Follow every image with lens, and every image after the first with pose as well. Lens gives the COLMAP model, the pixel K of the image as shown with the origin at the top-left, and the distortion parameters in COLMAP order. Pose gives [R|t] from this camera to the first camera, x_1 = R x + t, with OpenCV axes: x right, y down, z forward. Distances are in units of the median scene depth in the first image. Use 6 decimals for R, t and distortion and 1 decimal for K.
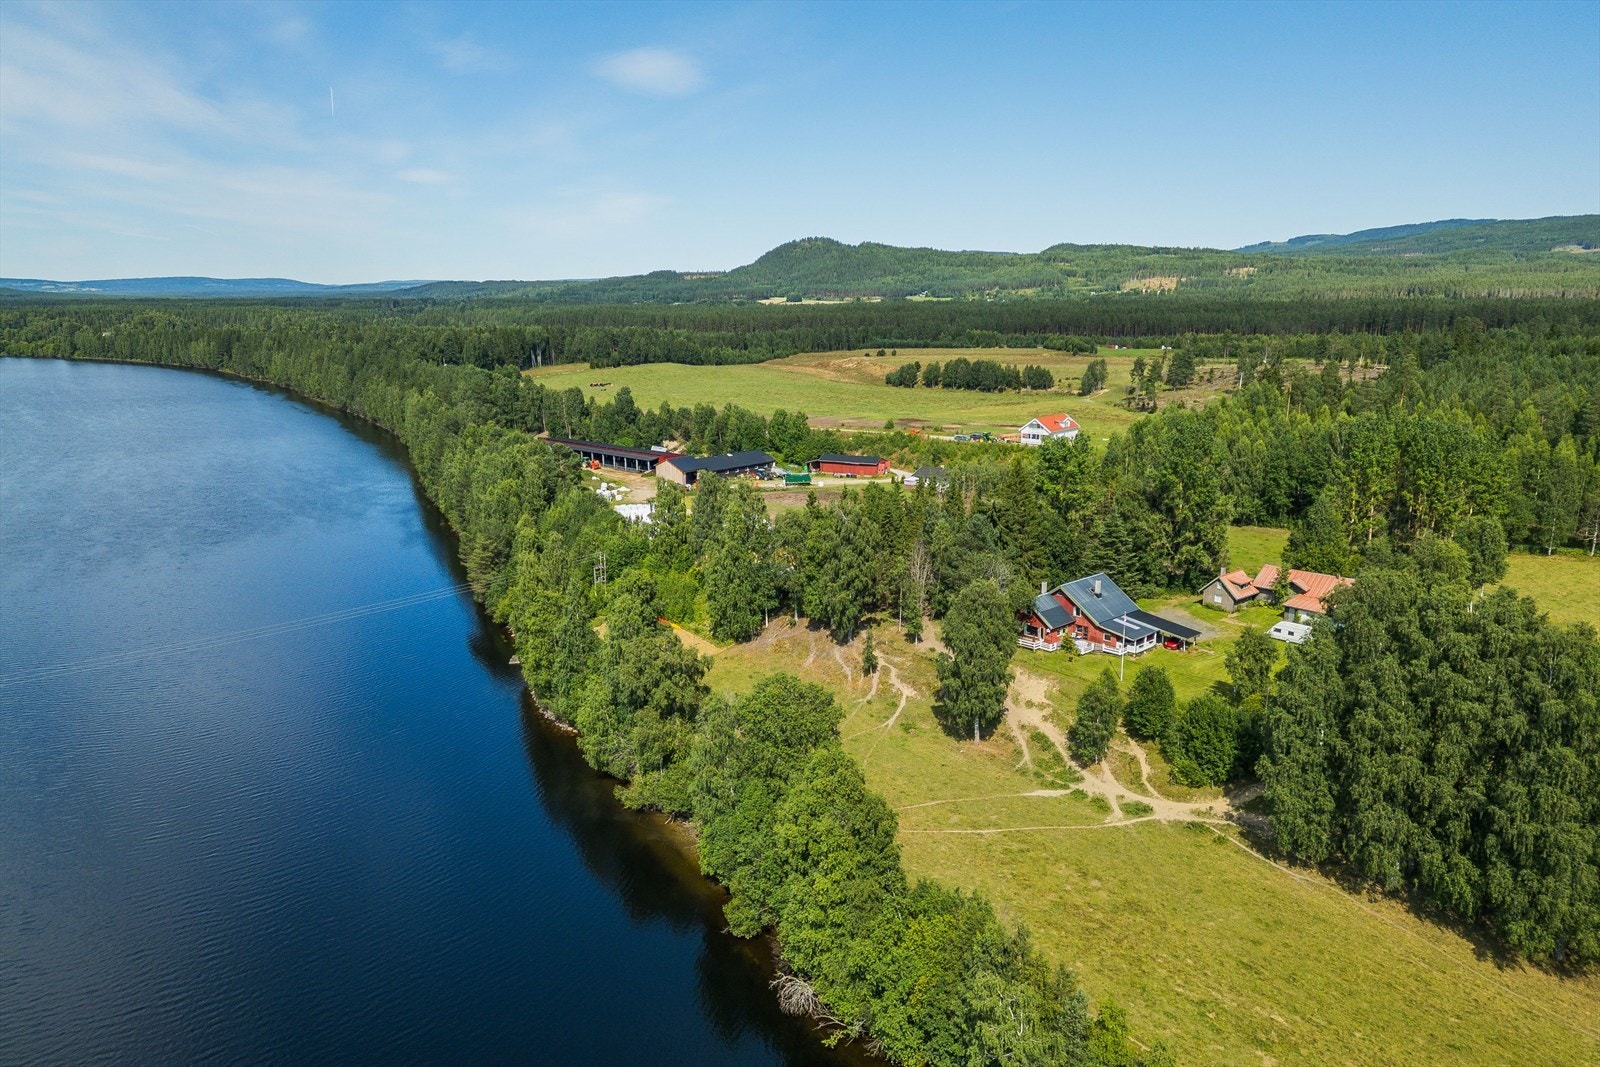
lens RADIAL K [[1141.9, 0, 800.0], [0, 1141.9, 553.8], [0, 0, 1]] dist [0.108840, -0.115973]
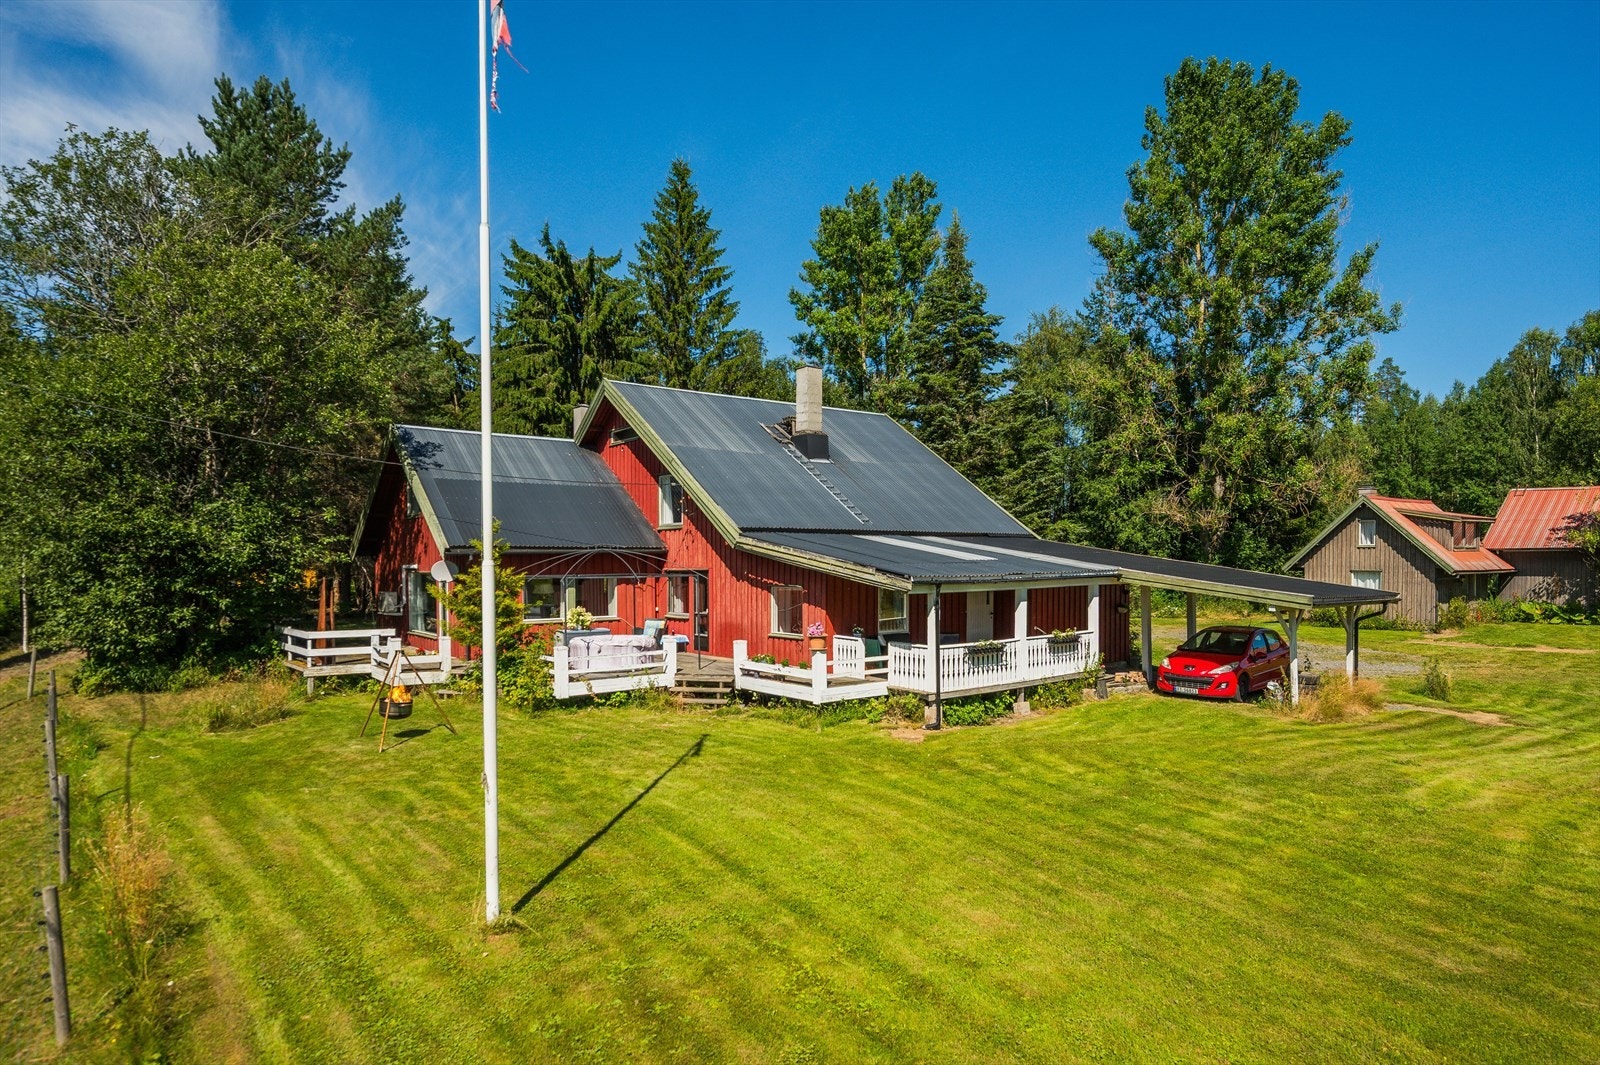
lens RADIAL K [[934.8, 0, 825.6], [0, 934.8, 539.3], [0, 0, 1]] dist [0.000130, -0.000182]
pose [[0.998298, 0.013358, -0.056776, 0.230588], [-0.026910, 0.969110, -0.245155, 0.077386], [0.051747, 0.246265, 0.967820, 0.721723]]
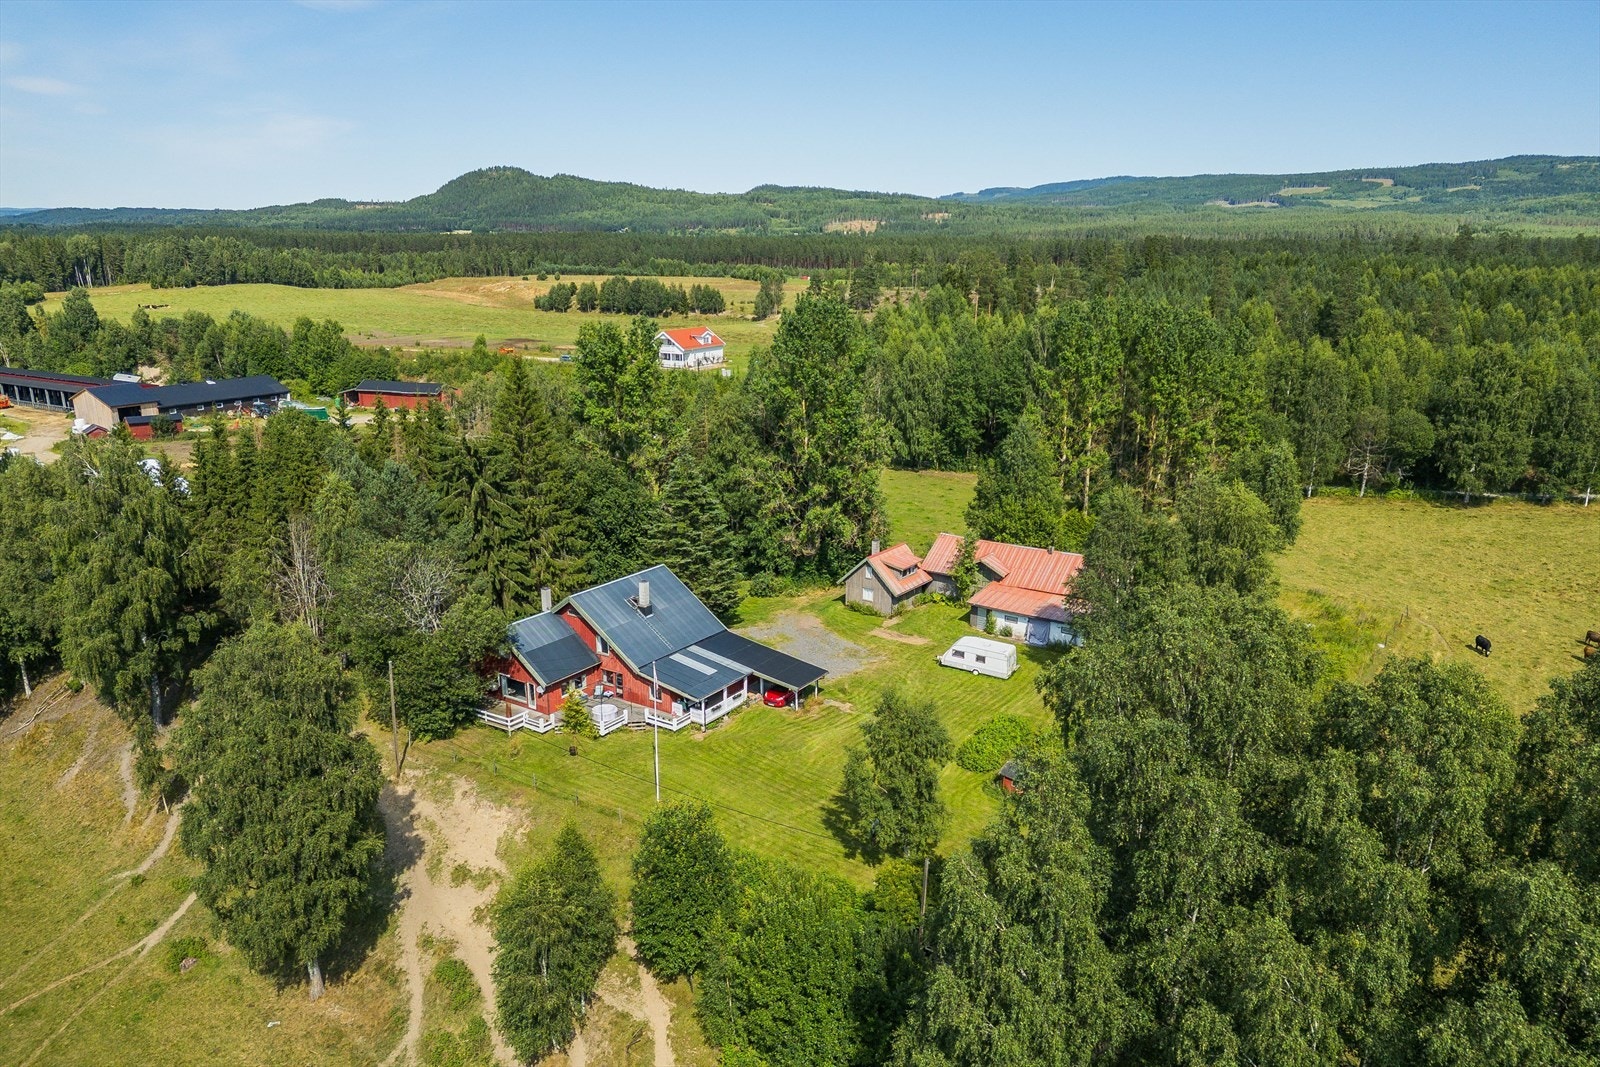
lens RADIAL K [[1141.9, 0, 800.0], [0, 1141.9, 553.8], [0, 0, 1]] dist [0.108840, -0.115973]
pose [[0.971621, -0.046256, 0.231977, 0.176285], [0.036244, 0.998226, 0.047237, -0.010280], [-0.233751, -0.037489, 0.971574, 0.401722]]
